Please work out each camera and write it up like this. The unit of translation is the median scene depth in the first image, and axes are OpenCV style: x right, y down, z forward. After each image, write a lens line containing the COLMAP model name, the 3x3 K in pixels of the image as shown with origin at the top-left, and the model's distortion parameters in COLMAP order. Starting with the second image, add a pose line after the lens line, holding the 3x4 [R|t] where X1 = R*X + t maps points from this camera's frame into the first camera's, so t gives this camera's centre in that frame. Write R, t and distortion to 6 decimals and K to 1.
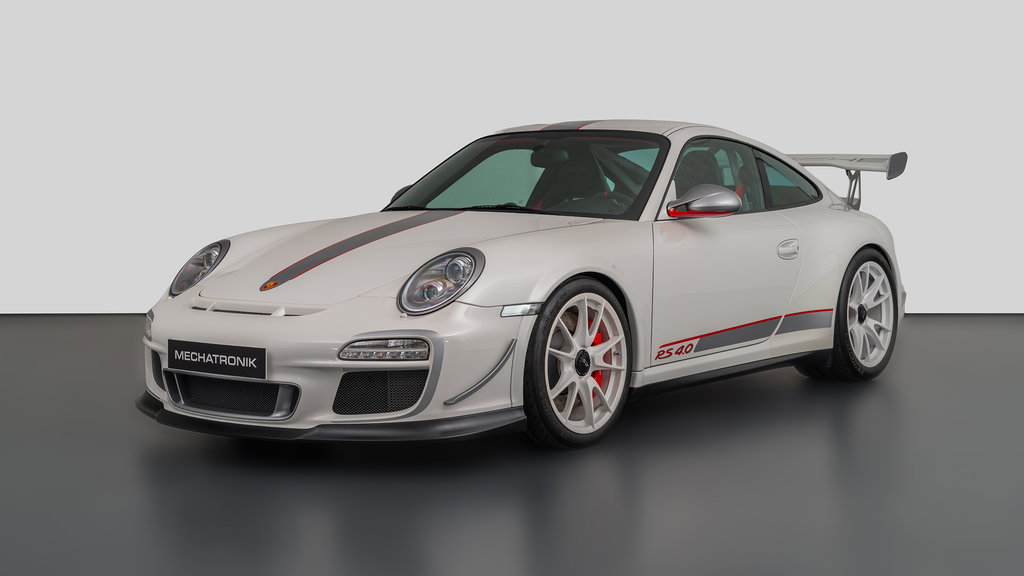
lens RADIAL K [[1484.2, 0, 512.0], [0, 1484.2, 288.0], [0, 0, 1]] dist [0.015145, -0.000276]
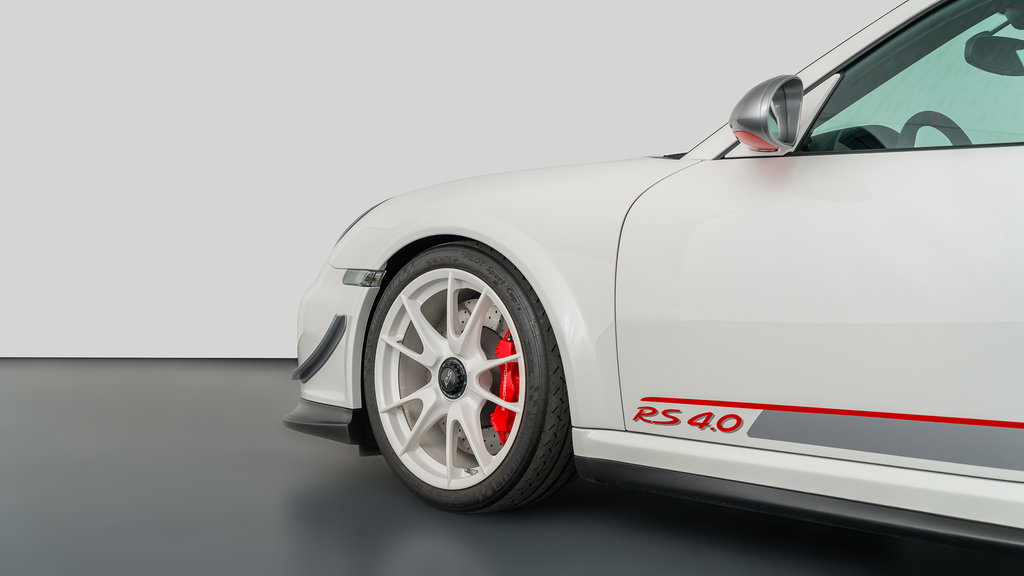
lens RADIAL K [[1407.0, 0, 512.0], [0, 1407.0, 288.0], [0, 0, 1]] dist [0.017755, 0.013412]
pose [[-0.110432, 0.055239, -0.992347, 0.680084], [-0.086462, 0.994135, 0.064960, -0.031396], [0.990116, 0.092974, -0.105008, 1.143438]]
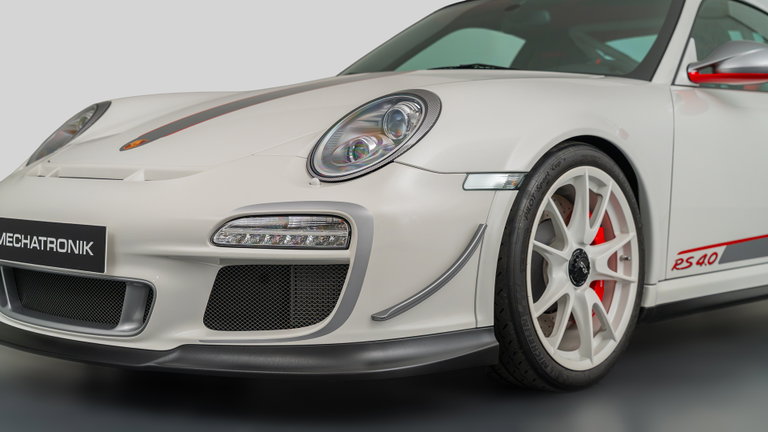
lens RADIAL K [[1156.1, 0, 384.0], [0, 1156.1, 216.0], [0, 0, 1]] dist [-0.014532, -0.026532]
pose [[0.997198, 0.023089, -0.071161, -0.005729], [-0.024800, 0.999422, -0.023263, 0.043467], [0.070583, 0.024963, 0.997194, 0.479711]]
